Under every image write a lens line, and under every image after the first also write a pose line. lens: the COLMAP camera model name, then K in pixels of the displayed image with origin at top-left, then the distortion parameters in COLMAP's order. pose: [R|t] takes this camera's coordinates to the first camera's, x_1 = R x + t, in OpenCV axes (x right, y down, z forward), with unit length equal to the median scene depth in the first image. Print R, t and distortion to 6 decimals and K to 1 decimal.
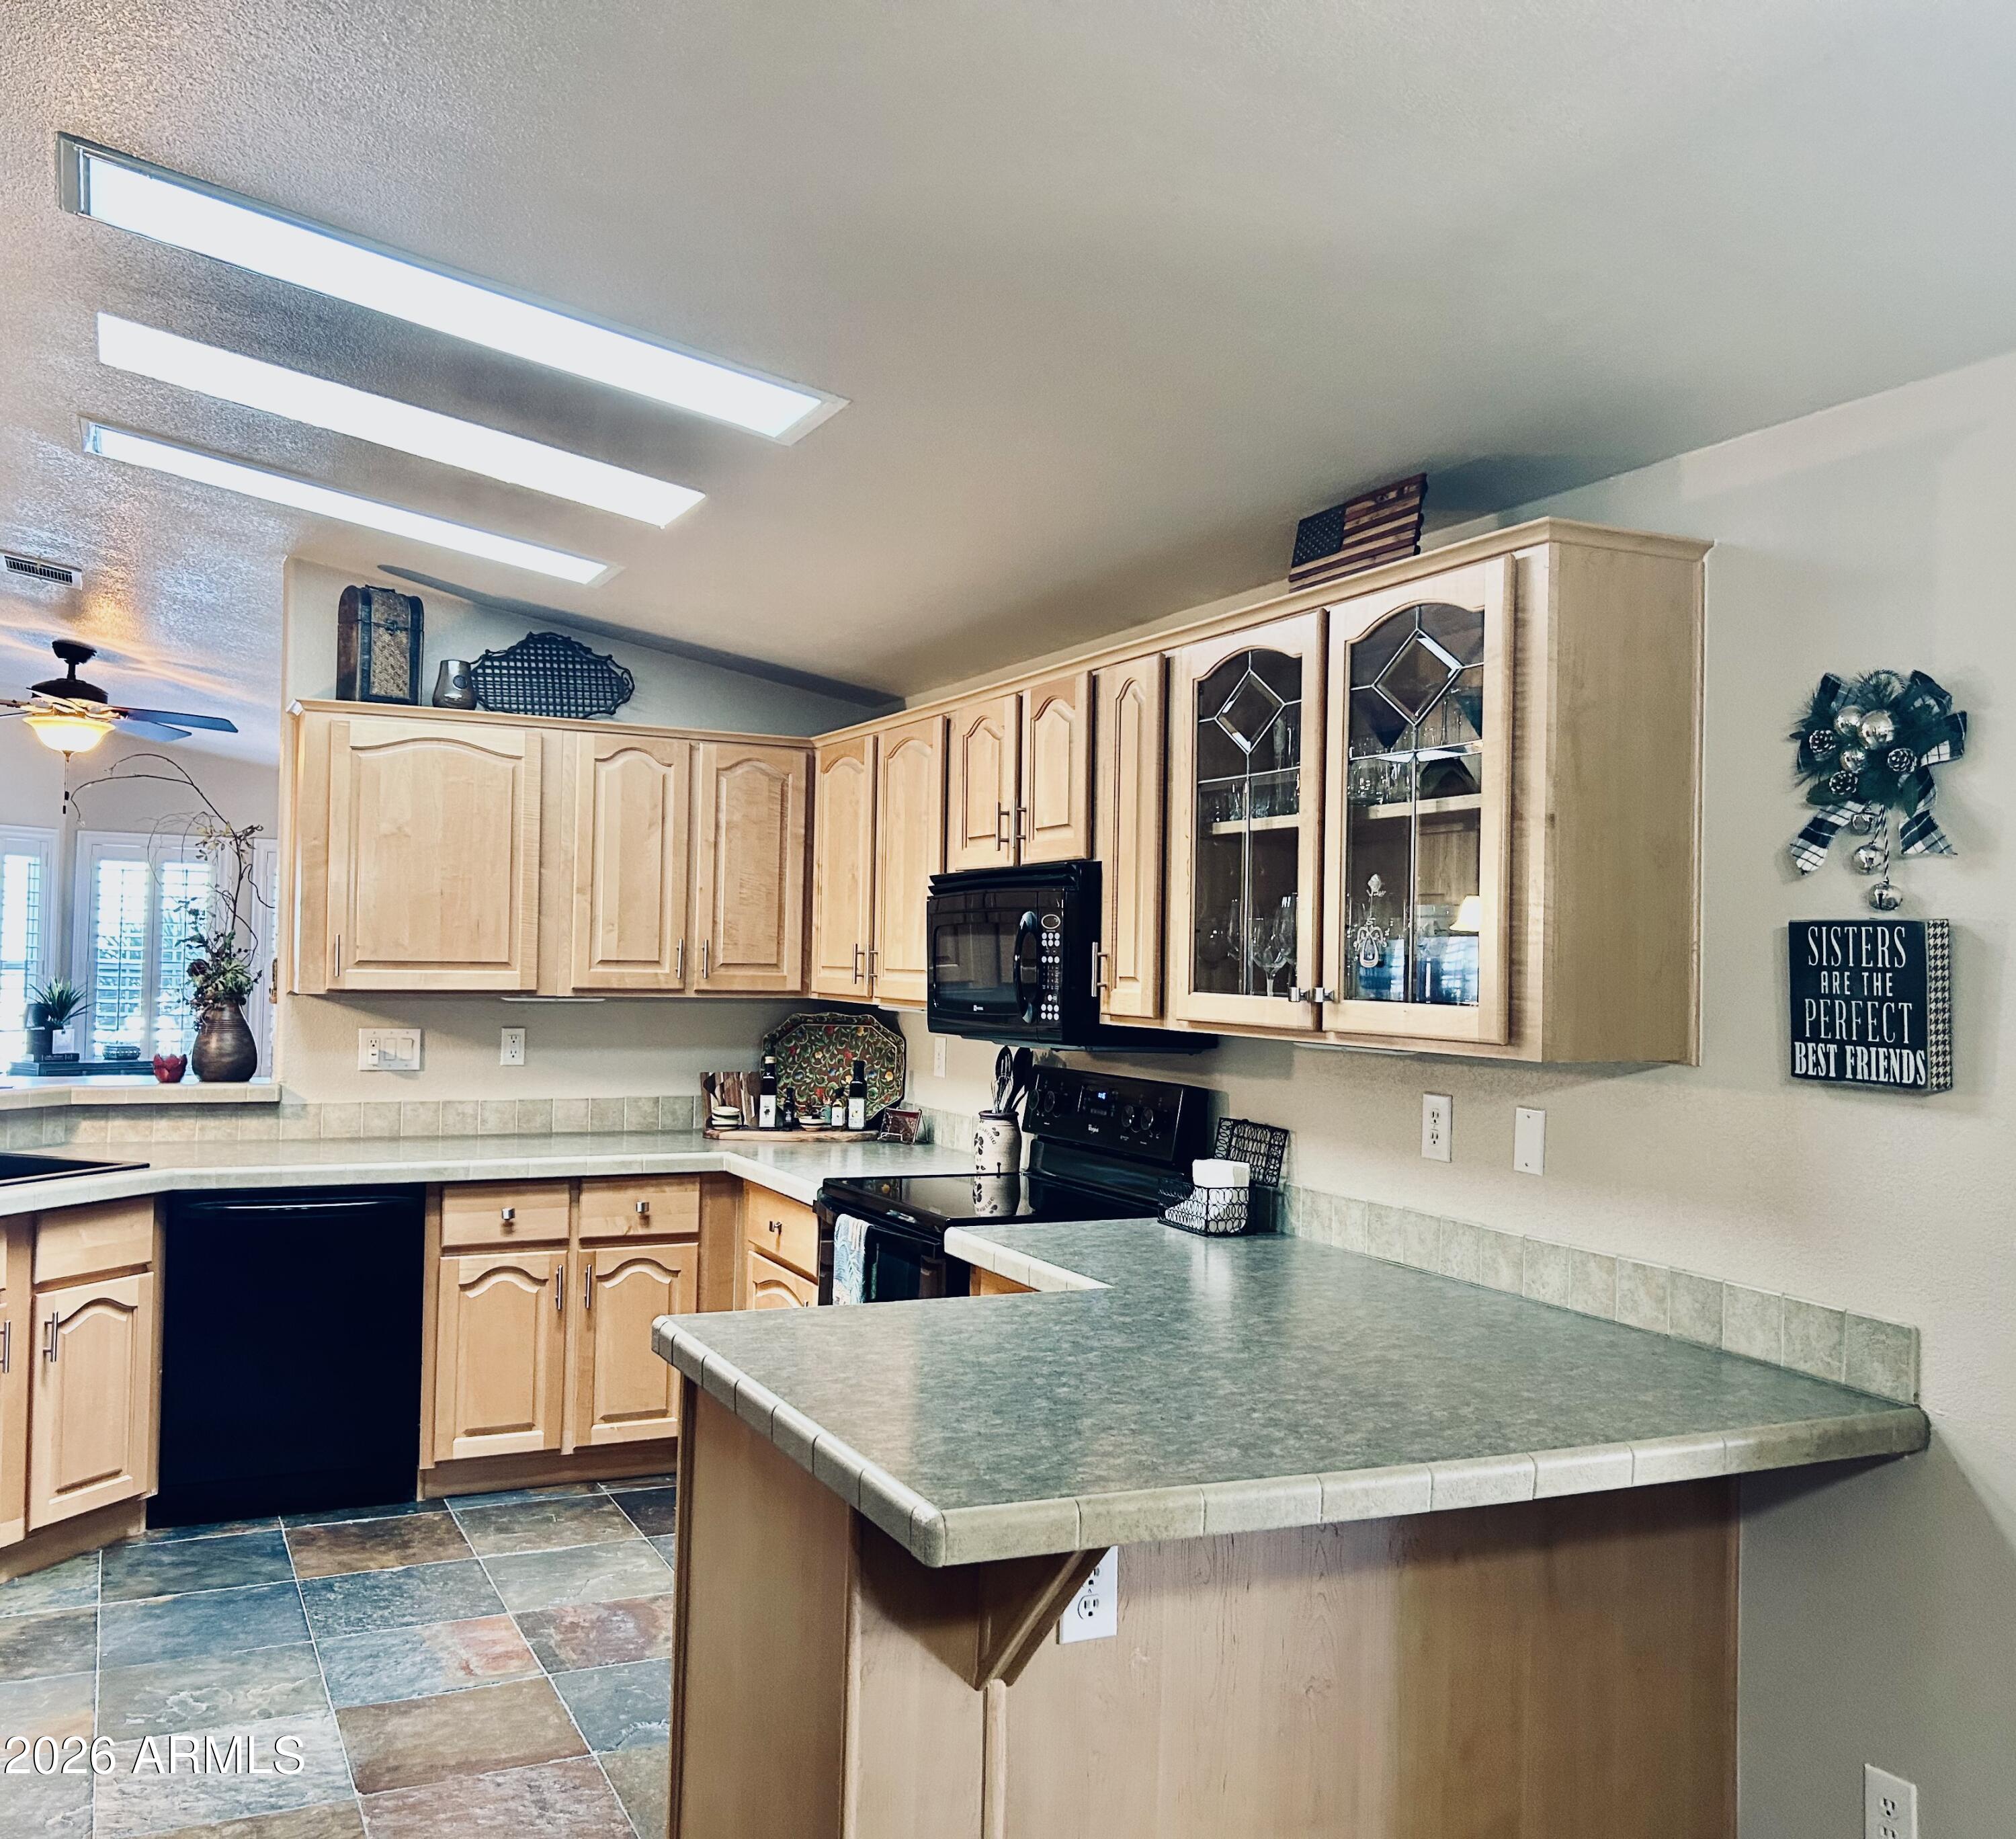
lens RADIAL K [[1817.4, 0, 1008.0], [0, 1817.4, 919.5], [0, 0, 1]] dist [0.008974, 0.011804]
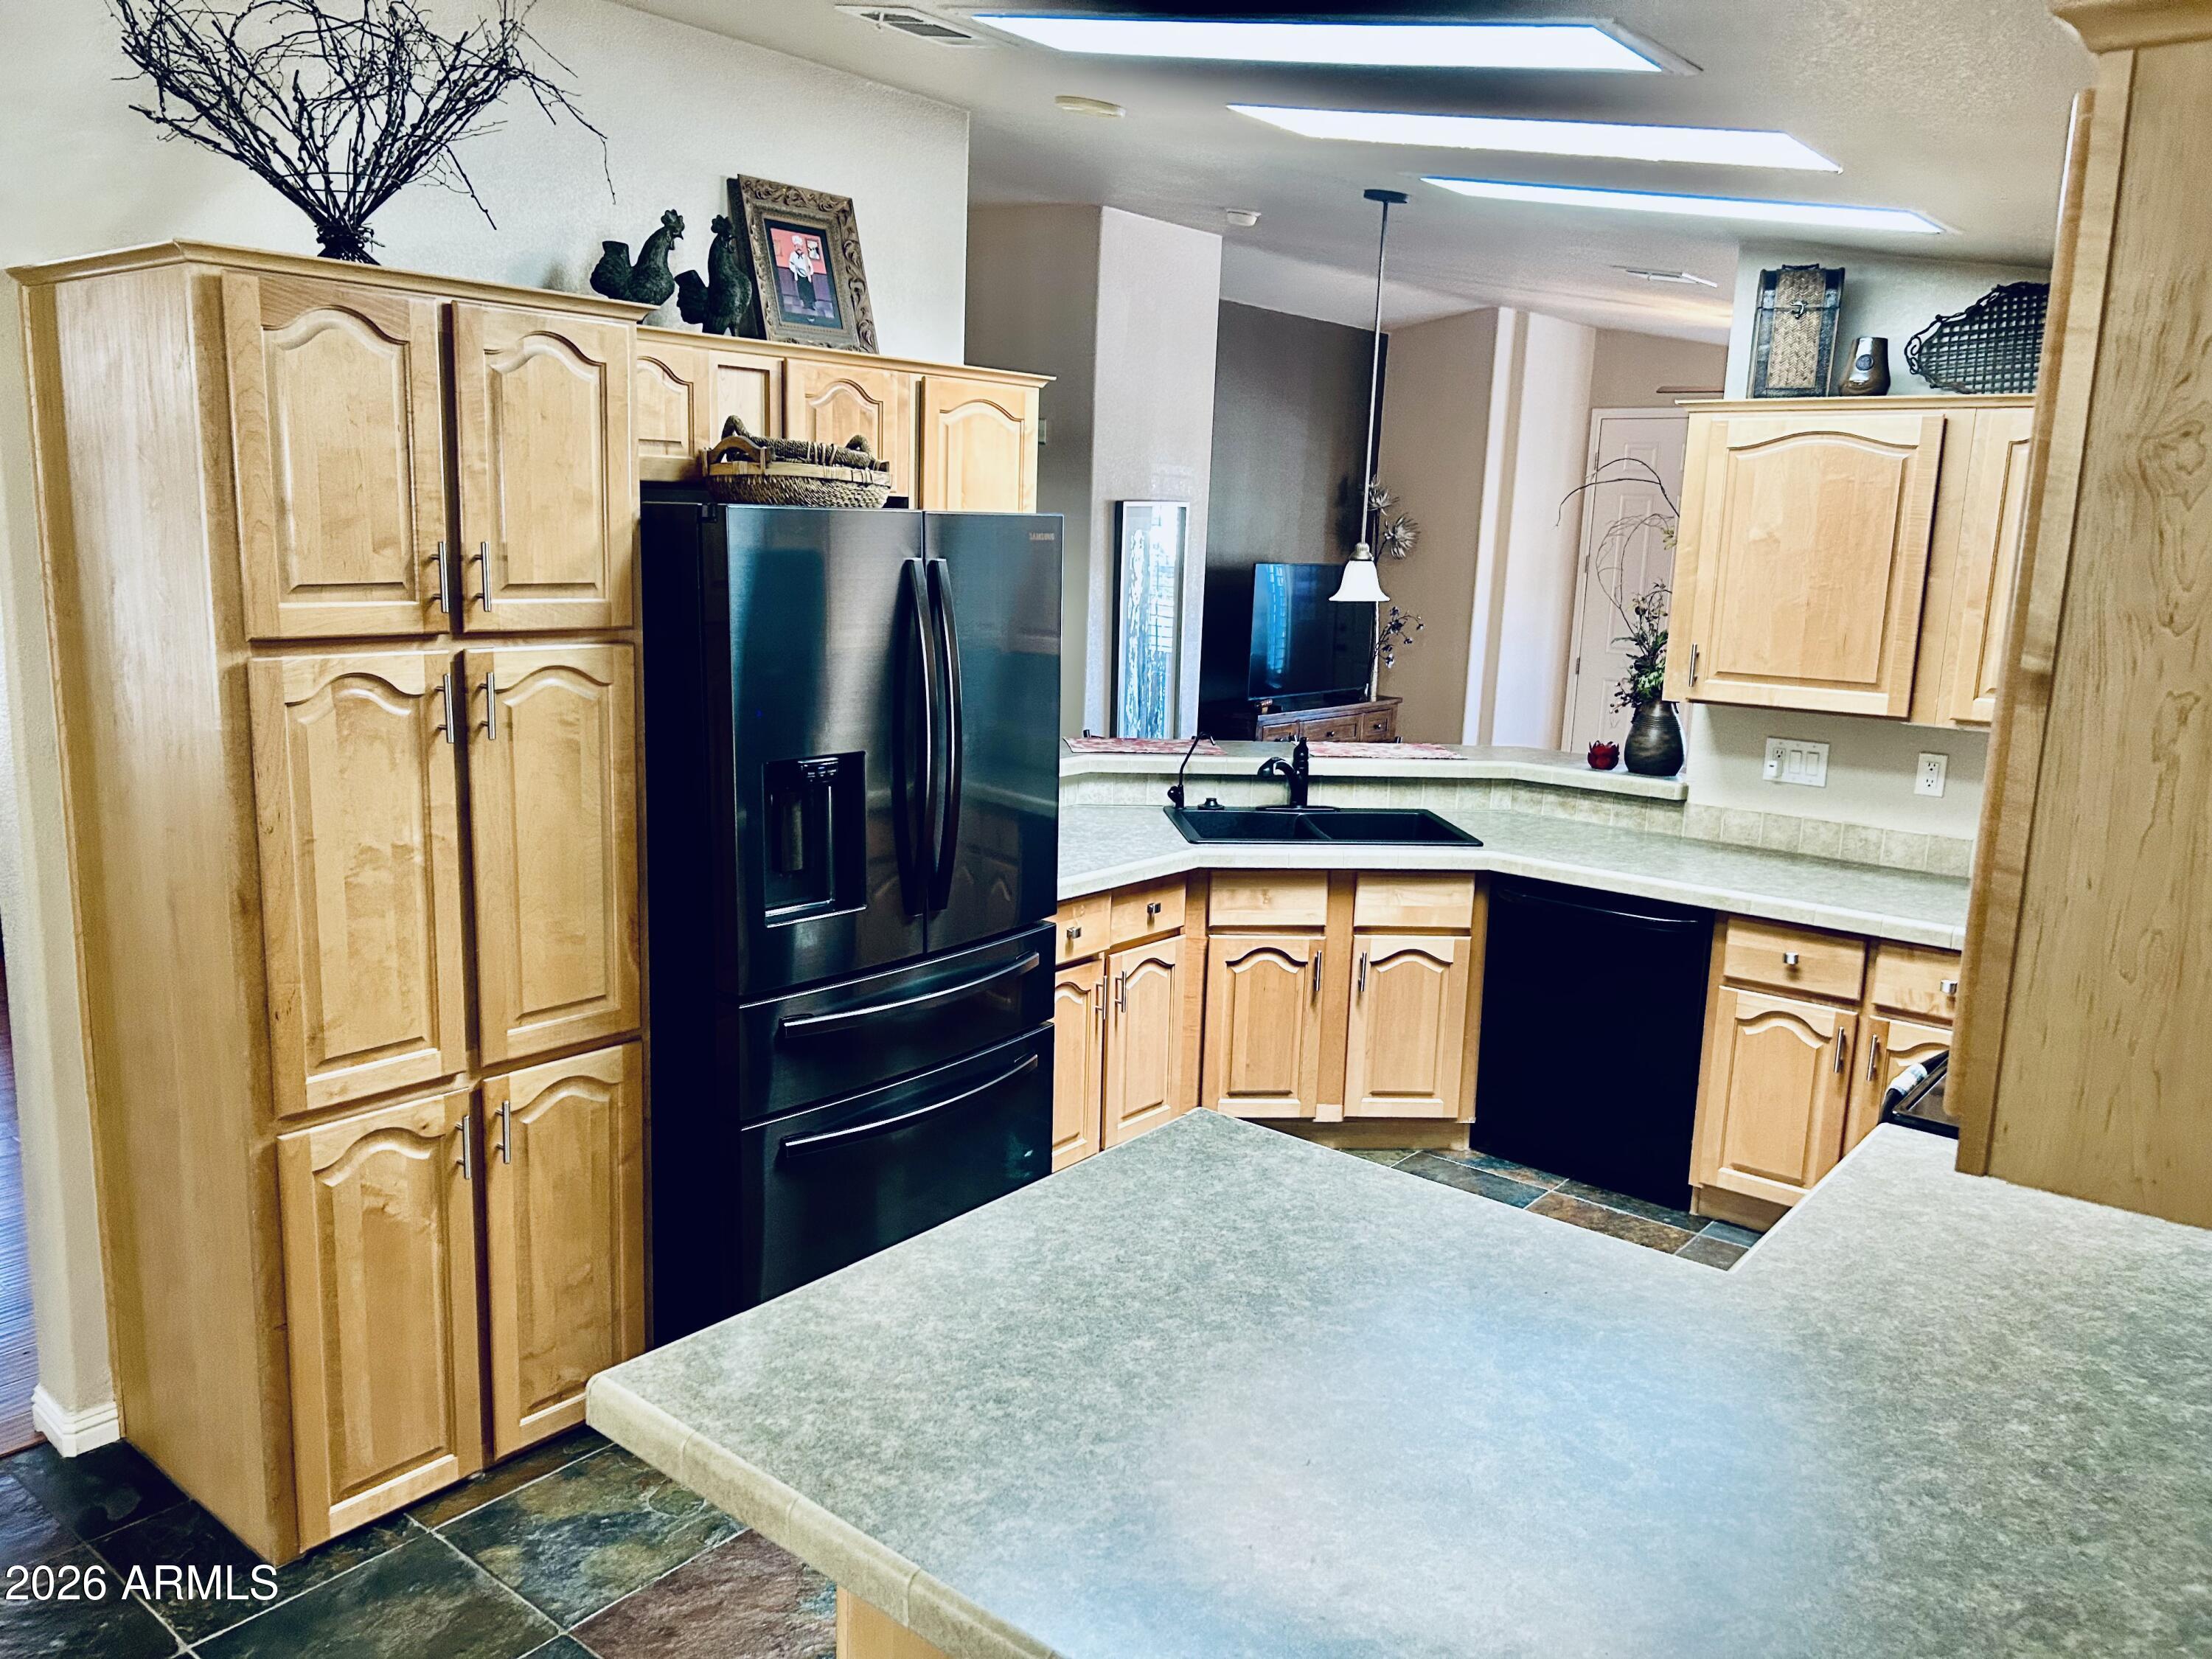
lens RADIAL K [[1629.8, 0, 1106.0], [0, 1629.8, 829.5], [0, 0, 1]] dist [0.002666, -0.001485]
pose [[0.412601, 0.160214, -0.896712, 0.310764], [-0.001878, 0.984559, 0.175045, -0.047233], [0.910910, -0.070540, 0.406531, 0.340312]]
